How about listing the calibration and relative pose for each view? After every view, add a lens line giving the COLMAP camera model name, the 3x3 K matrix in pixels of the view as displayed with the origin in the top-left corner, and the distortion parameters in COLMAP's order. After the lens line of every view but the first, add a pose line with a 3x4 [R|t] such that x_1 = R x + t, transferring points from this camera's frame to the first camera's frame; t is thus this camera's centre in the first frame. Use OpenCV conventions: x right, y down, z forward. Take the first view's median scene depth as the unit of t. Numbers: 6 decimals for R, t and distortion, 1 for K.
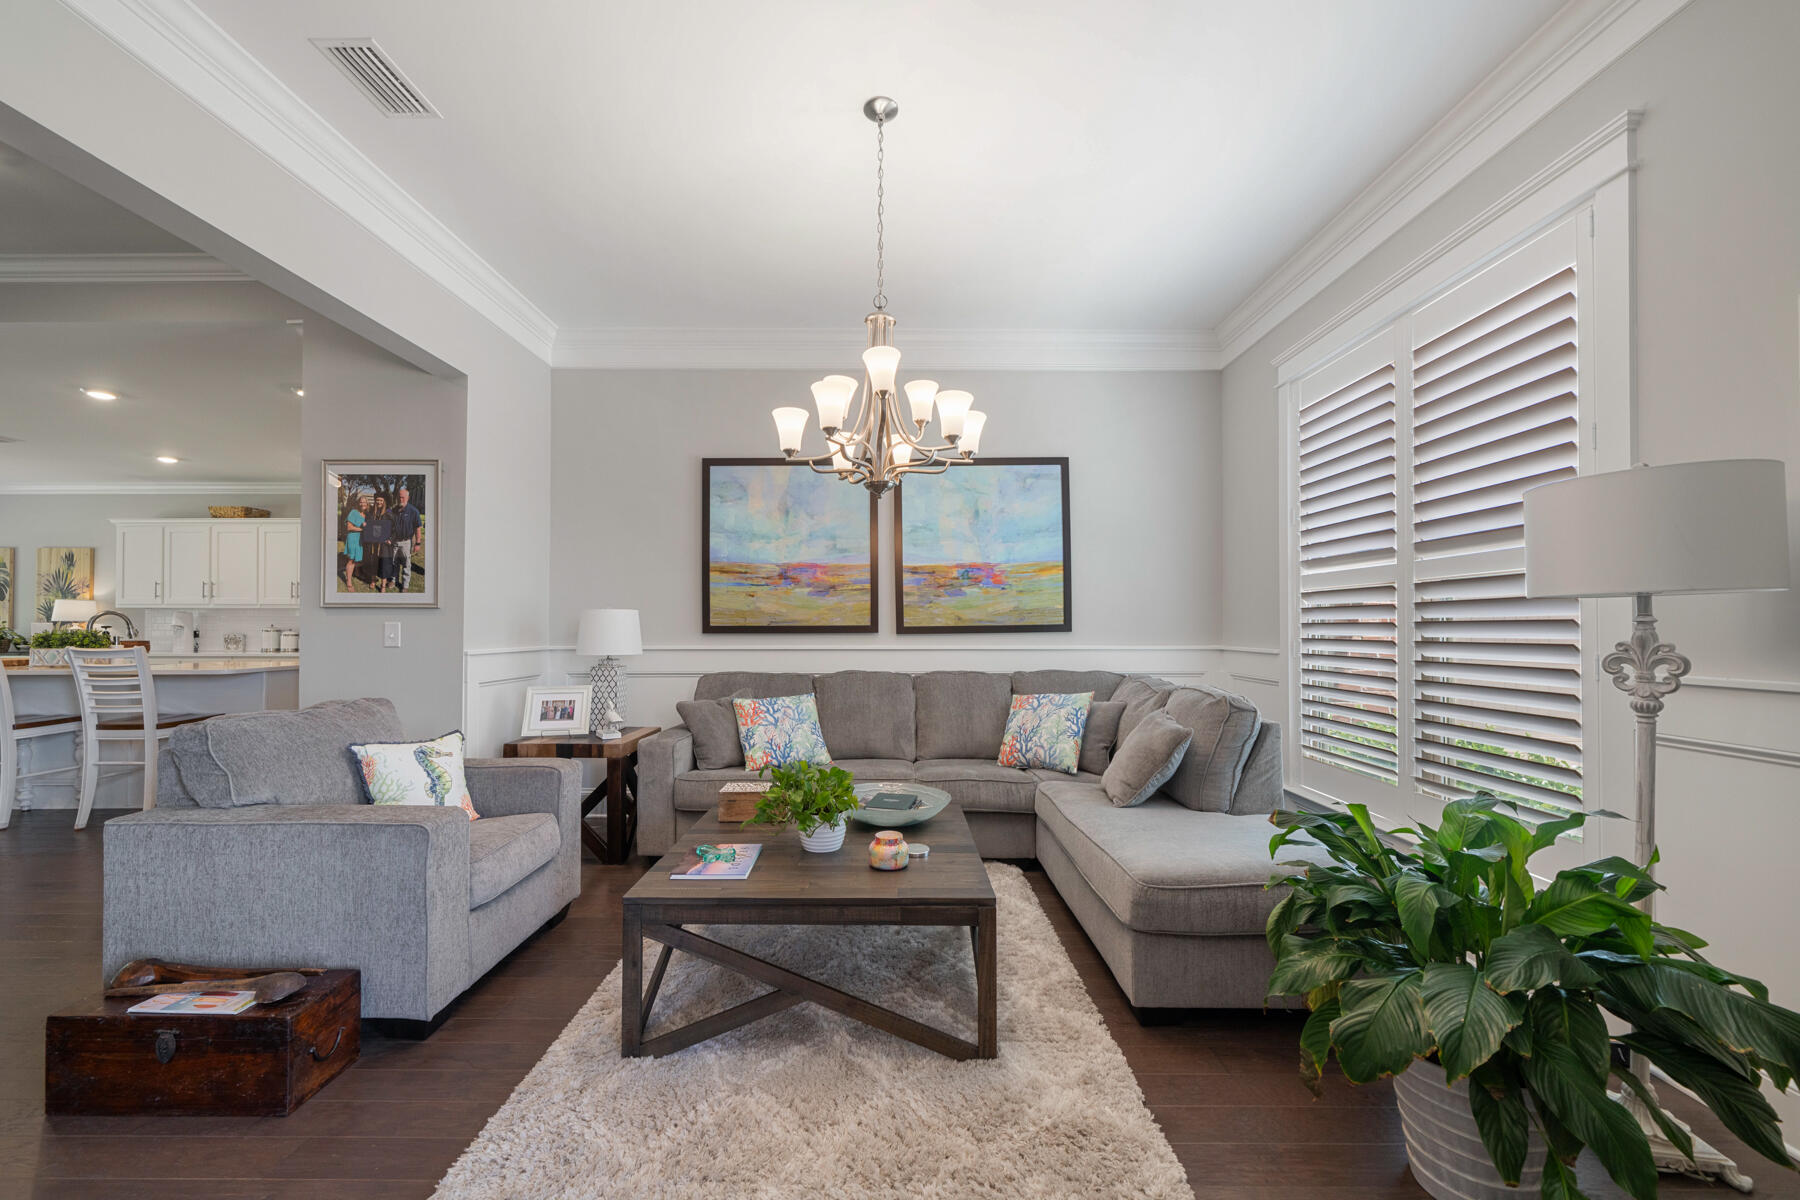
lens RADIAL K [[702.2, 0, 892.9], [0, 702.2, 615.6], [0, 0, 1]] dist [-0.000273, -0.000277]
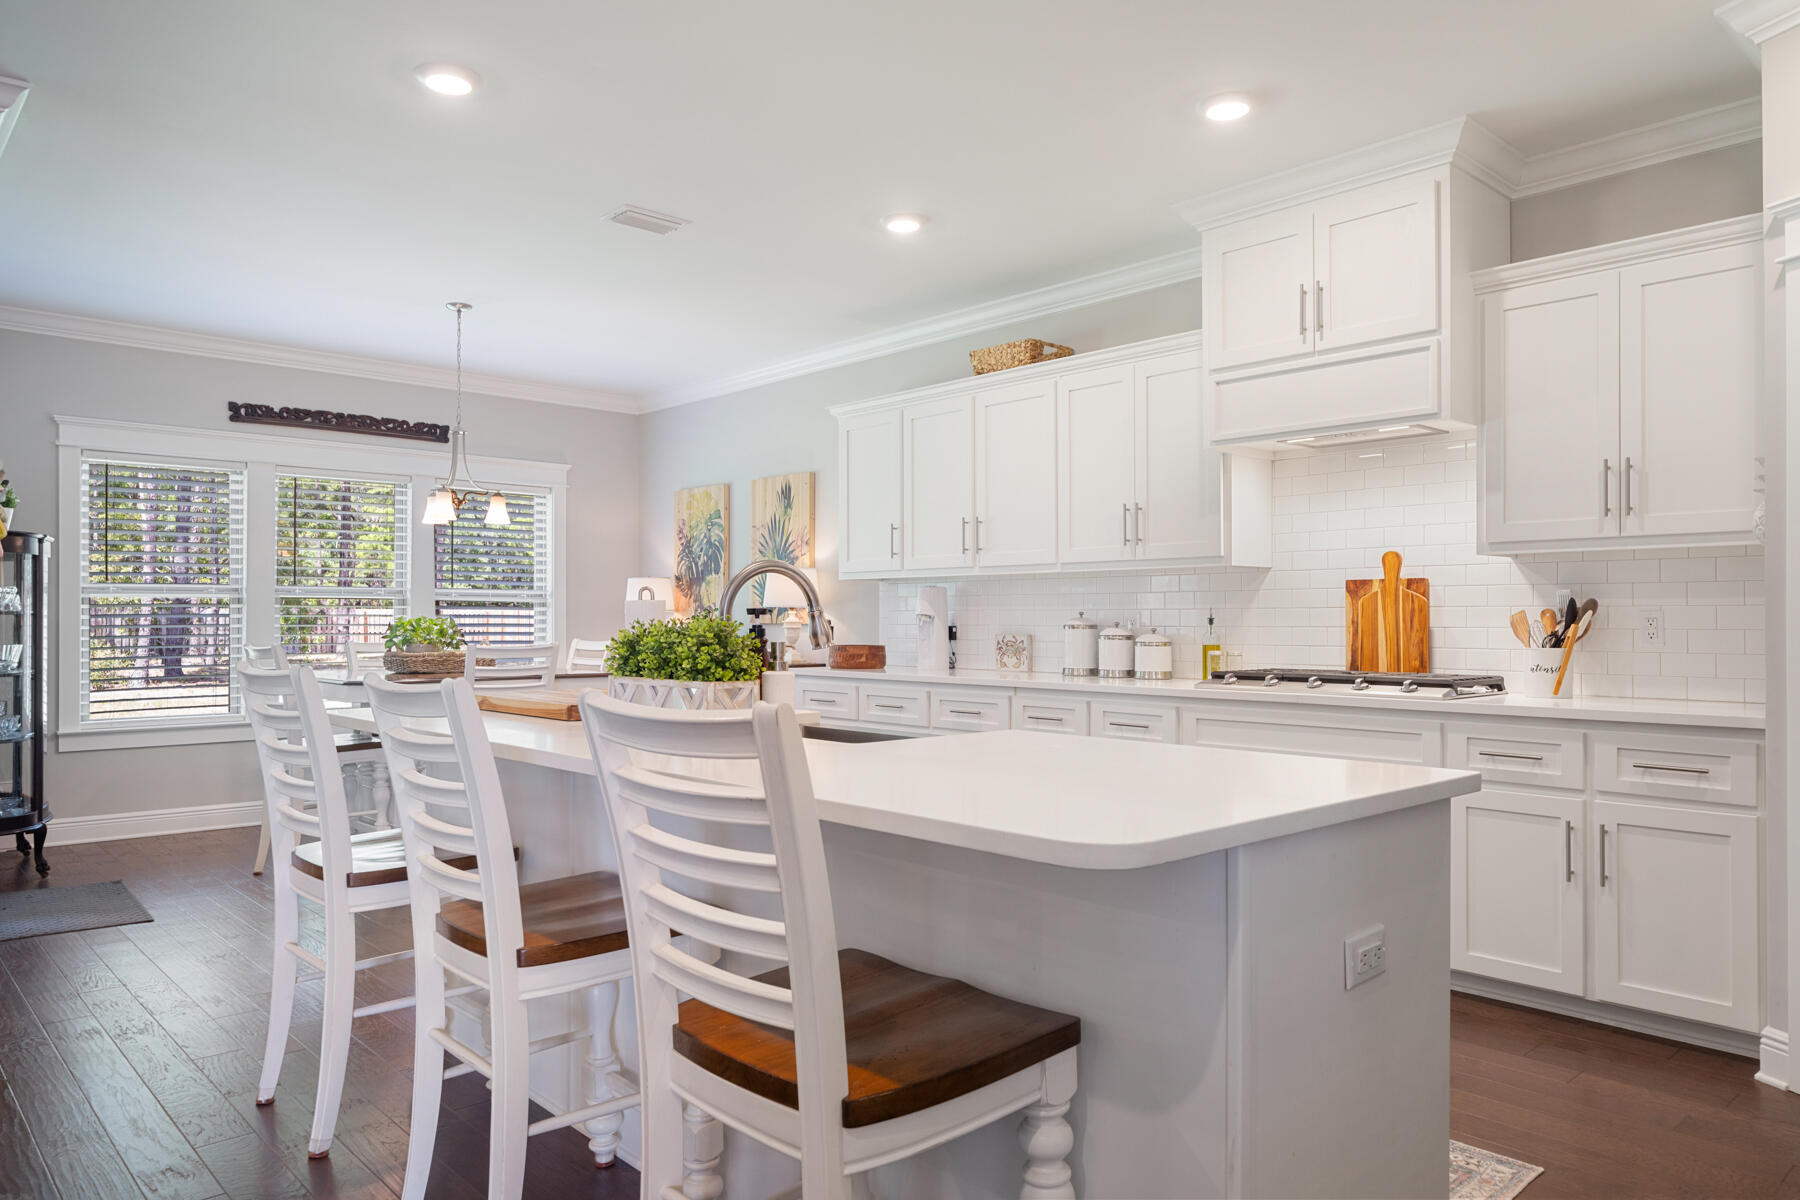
lens RADIAL K [[1177.6, 0, 907.0], [0, 1177.6, 604.8], [0, 0, 1]] dist [-0.000767, -0.000709]
pose [[0.686699, -0.009704, -0.726877, -0.445389], [0.010455, 0.999939, -0.003472, 0.009934], [0.726867, -0.005215, 0.686758, 0.441511]]
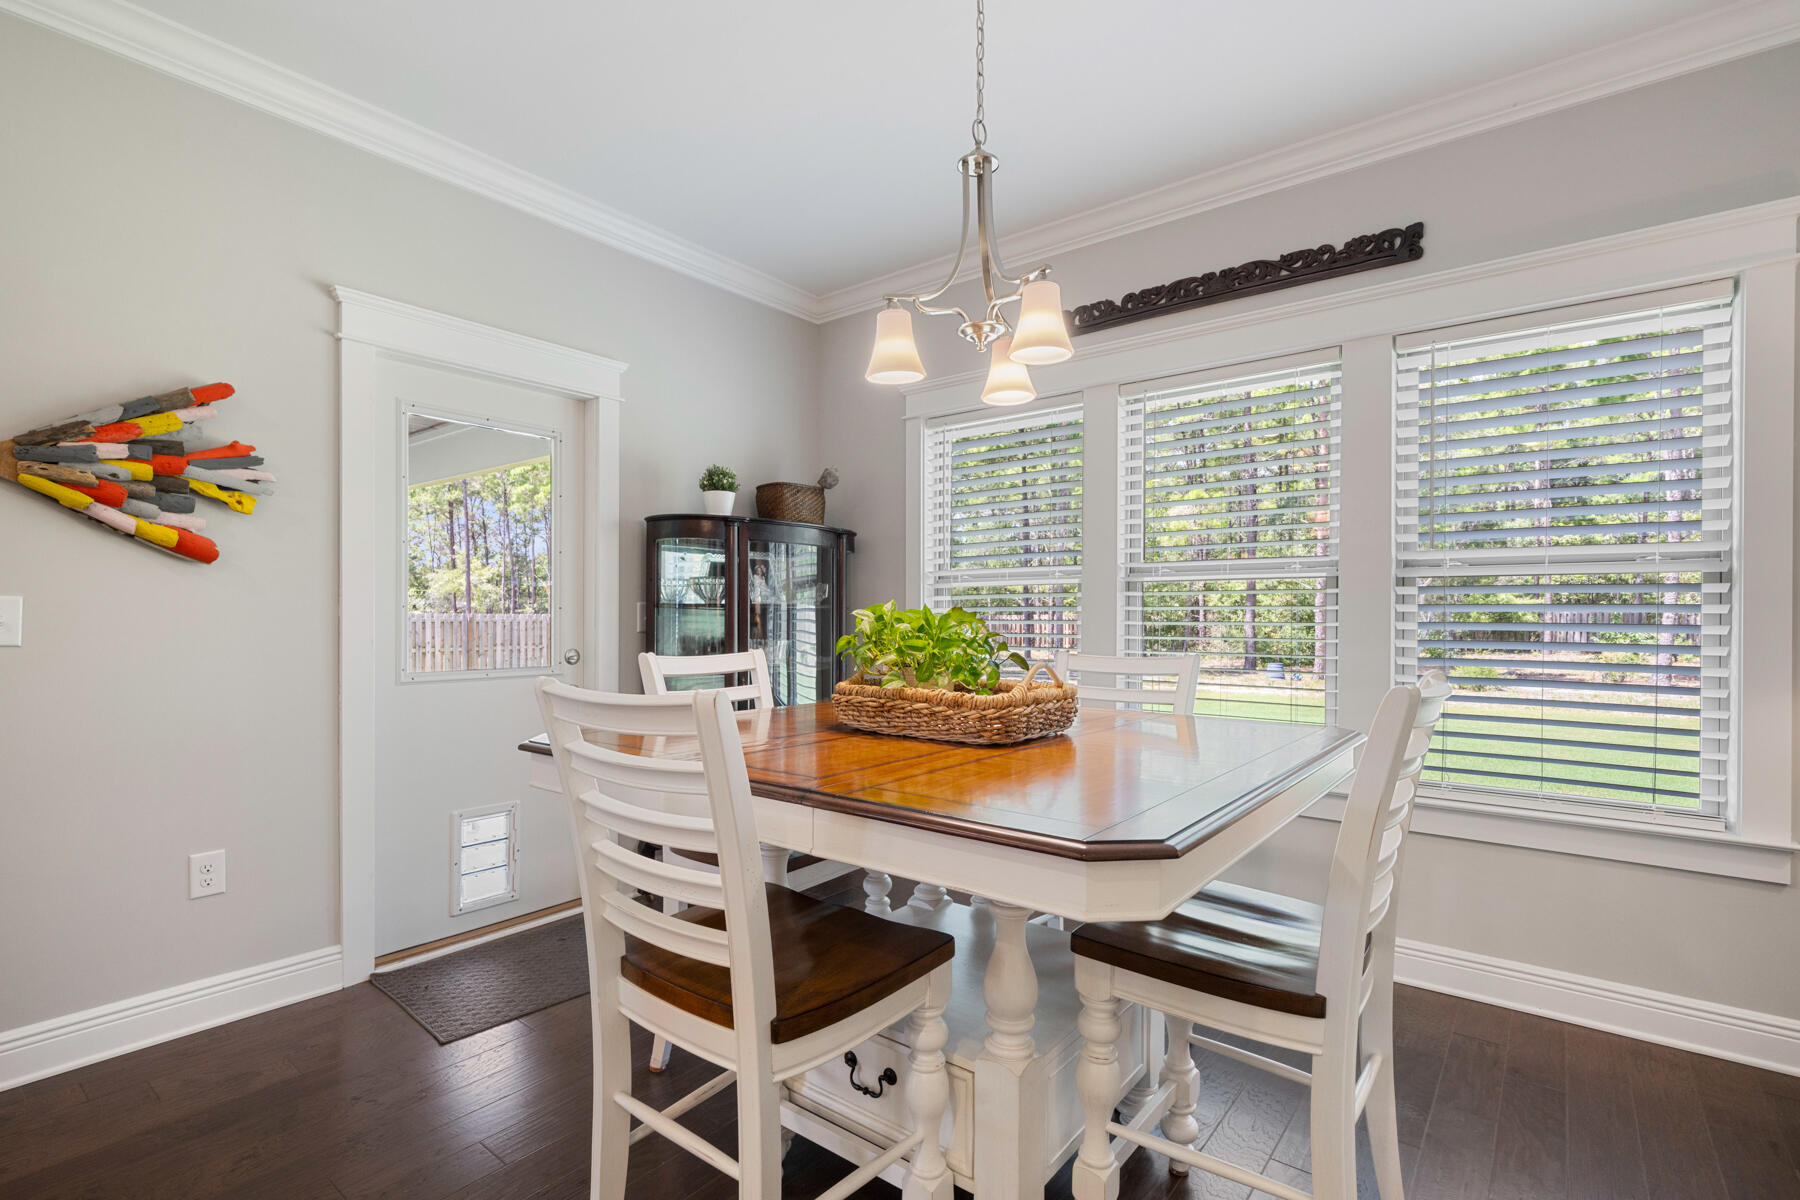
lens RADIAL K [[838.3, 0, 889.2], [0, 838.3, 607.6], [0, 0, 1]] dist [0.008431, -0.000285]
pose [[-0.625609, 0.000396, -0.780136, -1.014245], [0.010724, 0.999910, -0.008093, 0.012152], [0.780063, -0.013429, -0.625557, 0.883175]]
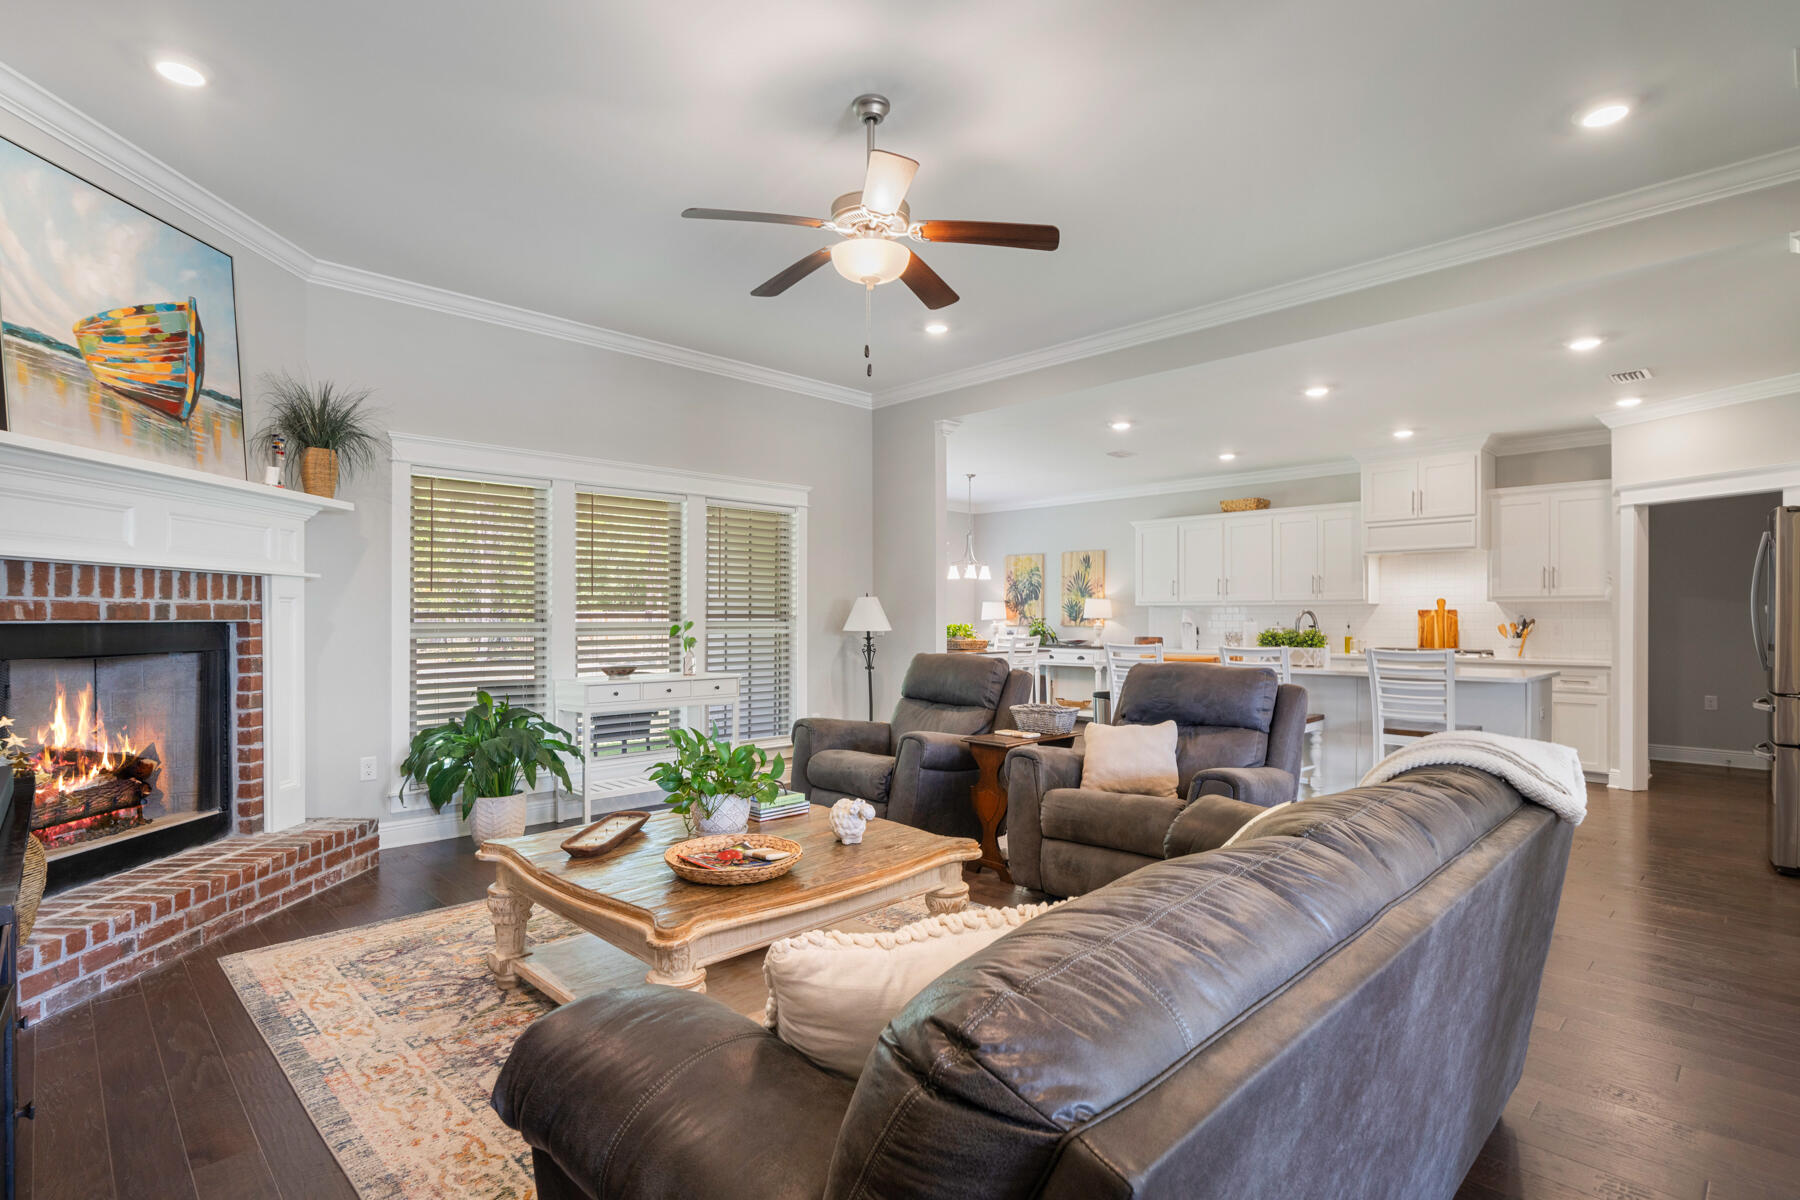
lens RADIAL K [[881.6, 0, 887.4], [0, 881.6, 611.5], [0, 0, 1]] dist [-0.009469, -0.000635]
pose [[0.700319, -0.004318, -0.713817, -0.420039], [0.008288, 0.999963, 0.002083, -0.007894], [0.713782, -0.007375, 0.700329, -0.187494]]
